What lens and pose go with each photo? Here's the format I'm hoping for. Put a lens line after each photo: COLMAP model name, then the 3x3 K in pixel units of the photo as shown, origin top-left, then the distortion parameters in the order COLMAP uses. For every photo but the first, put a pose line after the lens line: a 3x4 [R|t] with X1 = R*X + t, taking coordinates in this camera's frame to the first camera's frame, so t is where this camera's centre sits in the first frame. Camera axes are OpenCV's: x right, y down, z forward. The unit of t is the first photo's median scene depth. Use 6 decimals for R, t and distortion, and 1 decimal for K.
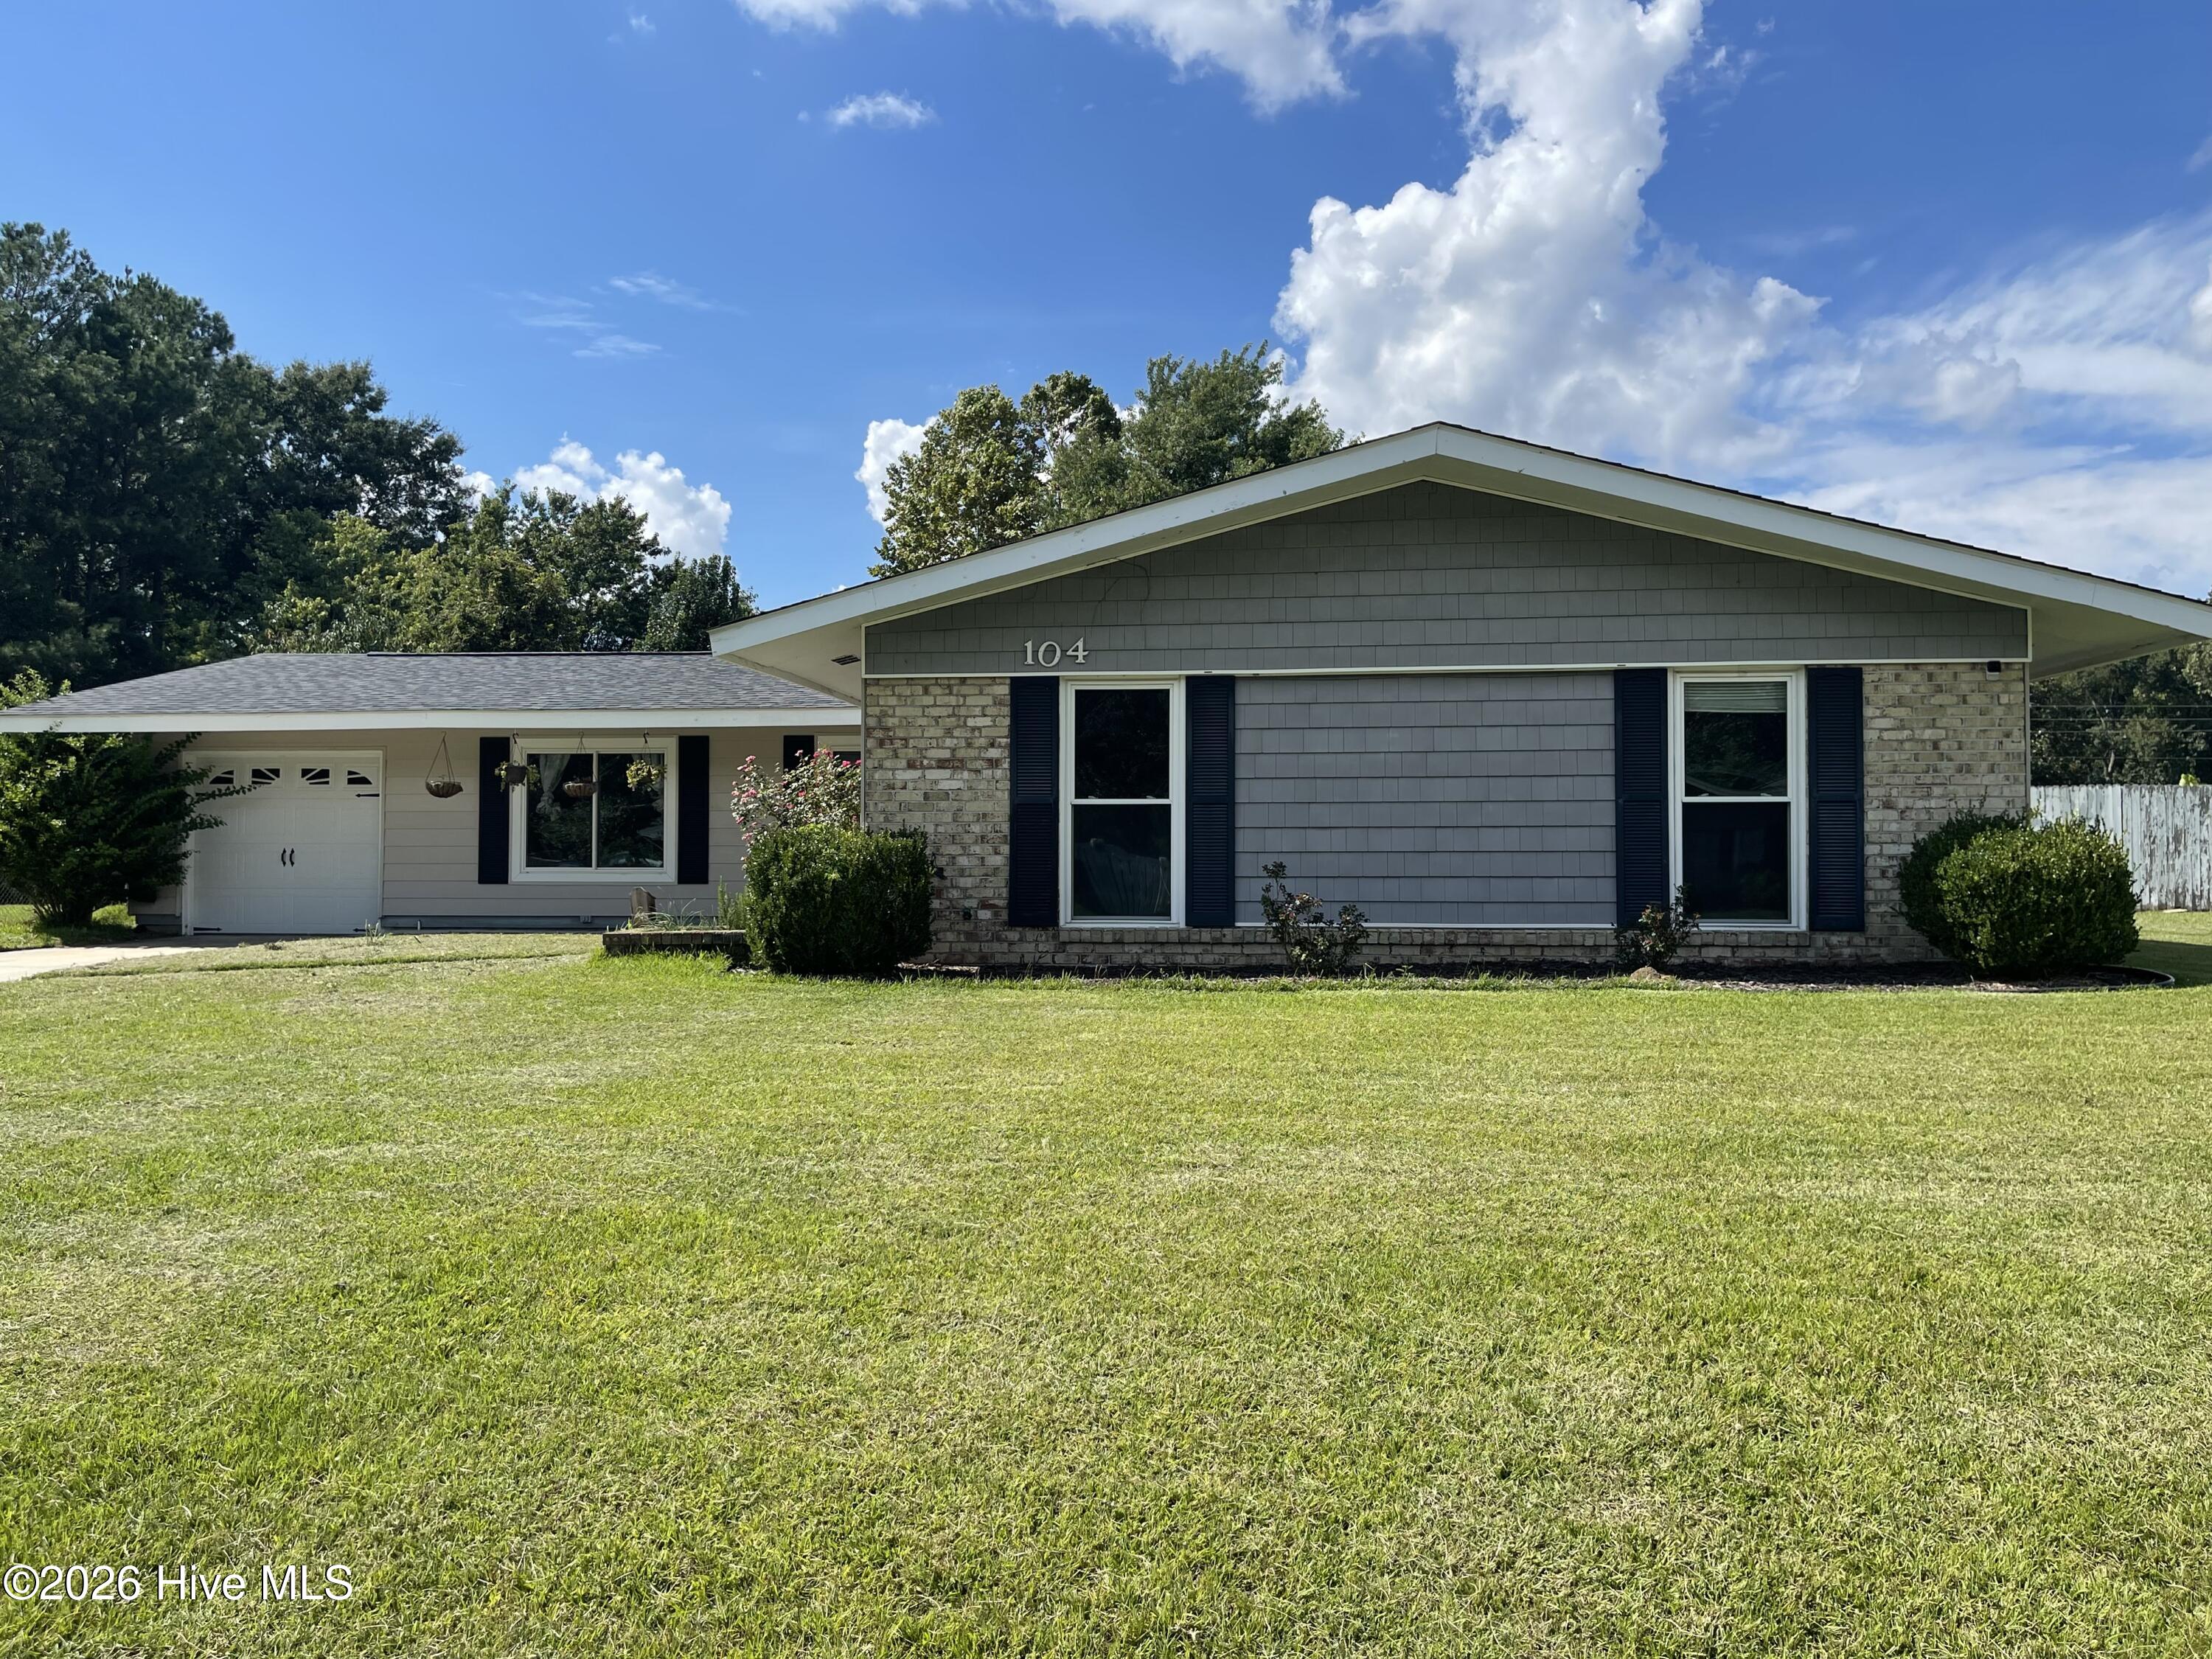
lens RADIAL K [[1609.4, 0, 1106.1], [0, 1609.4, 823.3], [0, 0, 1]] dist [0.033117, 0.000693]
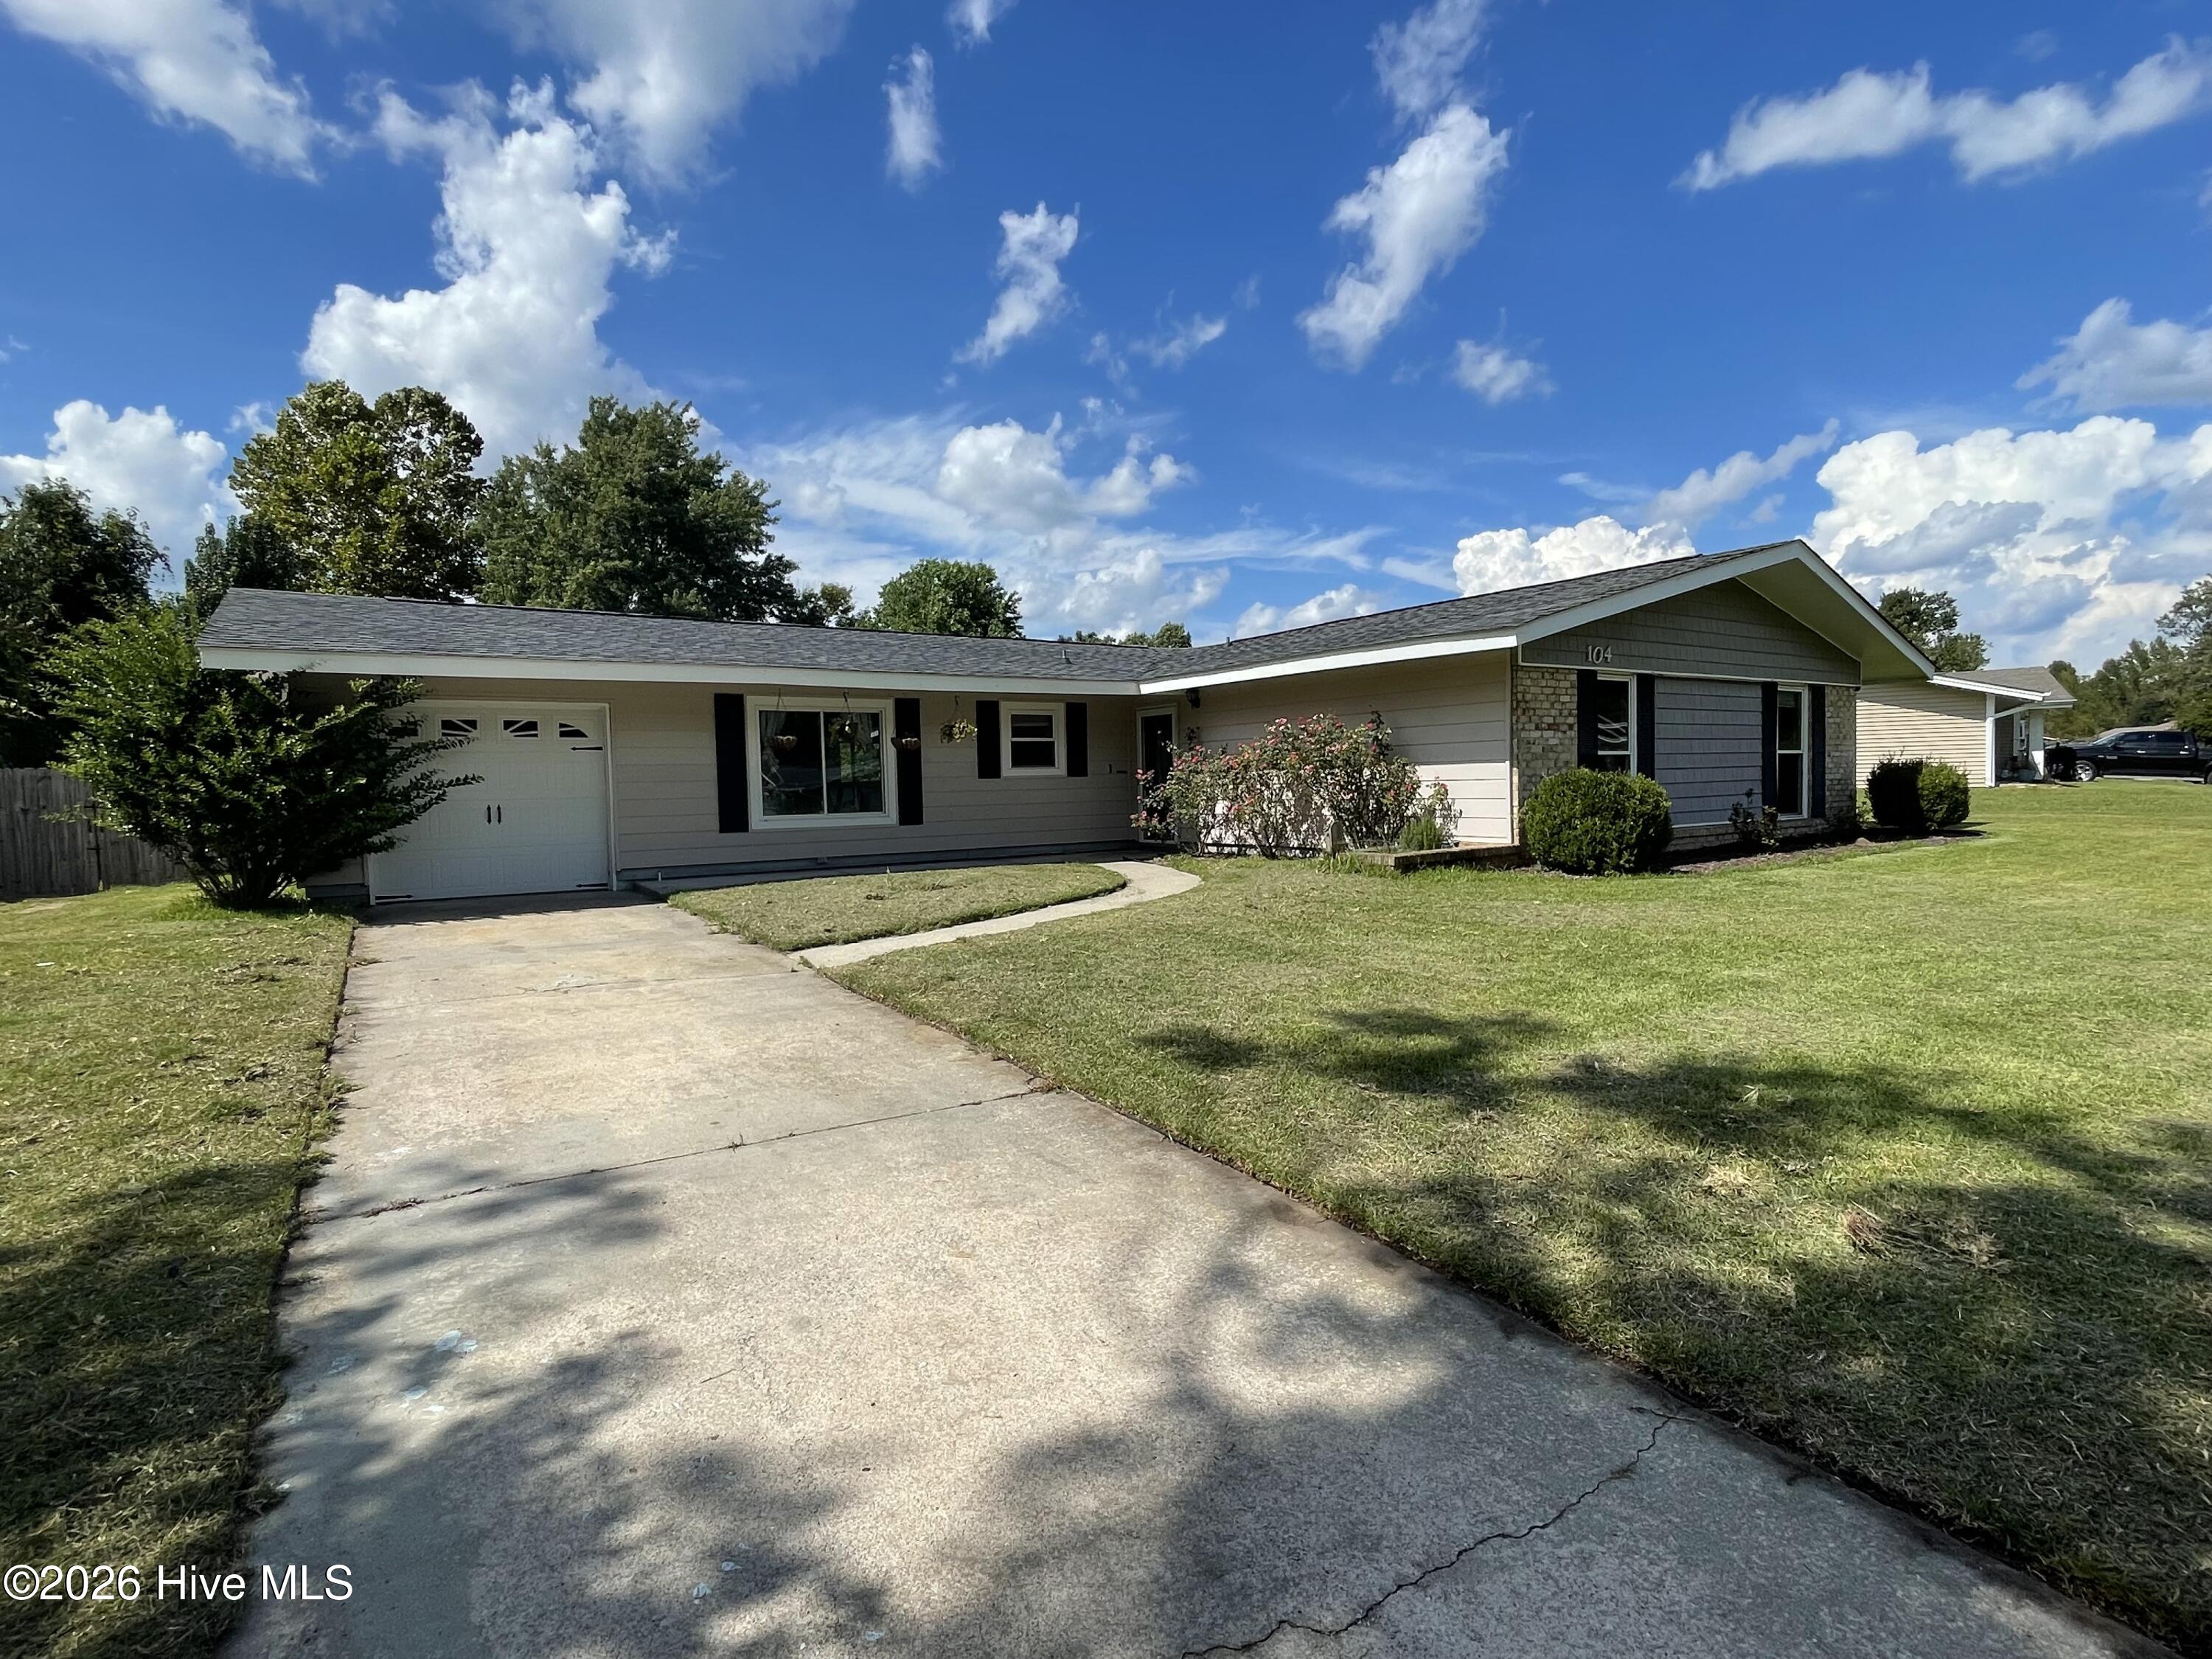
lens RADIAL K [[1096.0, 0, 1106.0], [0, 1096.0, 838.3], [0, 0, 1]] dist [-0.005238, -0.000541]
pose [[0.785385, -0.047877, 0.617153, -0.632003], [0.010227, 0.997872, 0.064397, -0.002460], [-0.618923, -0.044265, 0.784203, 0.284009]]
